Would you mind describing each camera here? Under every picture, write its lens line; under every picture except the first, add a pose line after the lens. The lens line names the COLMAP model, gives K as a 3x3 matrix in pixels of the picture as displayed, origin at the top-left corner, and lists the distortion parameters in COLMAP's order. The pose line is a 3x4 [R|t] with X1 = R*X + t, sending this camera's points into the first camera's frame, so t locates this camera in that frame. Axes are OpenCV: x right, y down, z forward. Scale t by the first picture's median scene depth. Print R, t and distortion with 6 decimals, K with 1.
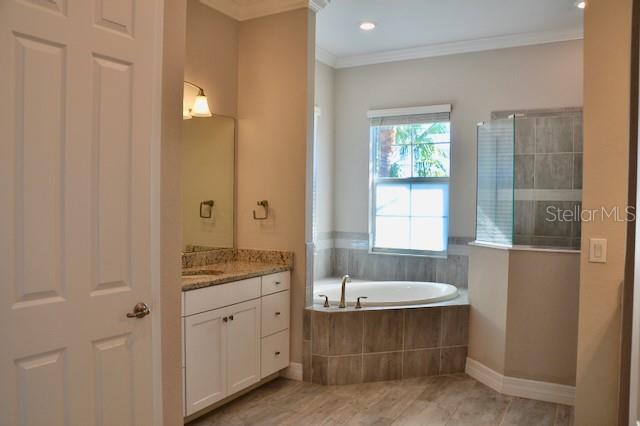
lens RADIAL K [[493.1, 0, 320.0], [0, 493.1, 213.0], [0, 0, 1]] dist [-0.130559, 0.002281]
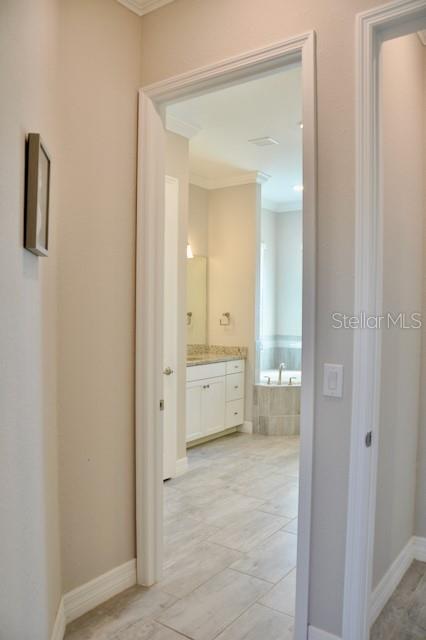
lens RADIAL K [[493.1, 0, 213.0], [0, 493.1, 320.0], [0, 0, 1]] dist [-0.130559, 0.002281]
pose [[0.993565, 0.001046, -0.113259, 0.013981], [-0.001030, 0.999999, 0.000201, -0.003030], [0.113259, -0.000083, 0.993565, -0.504850]]
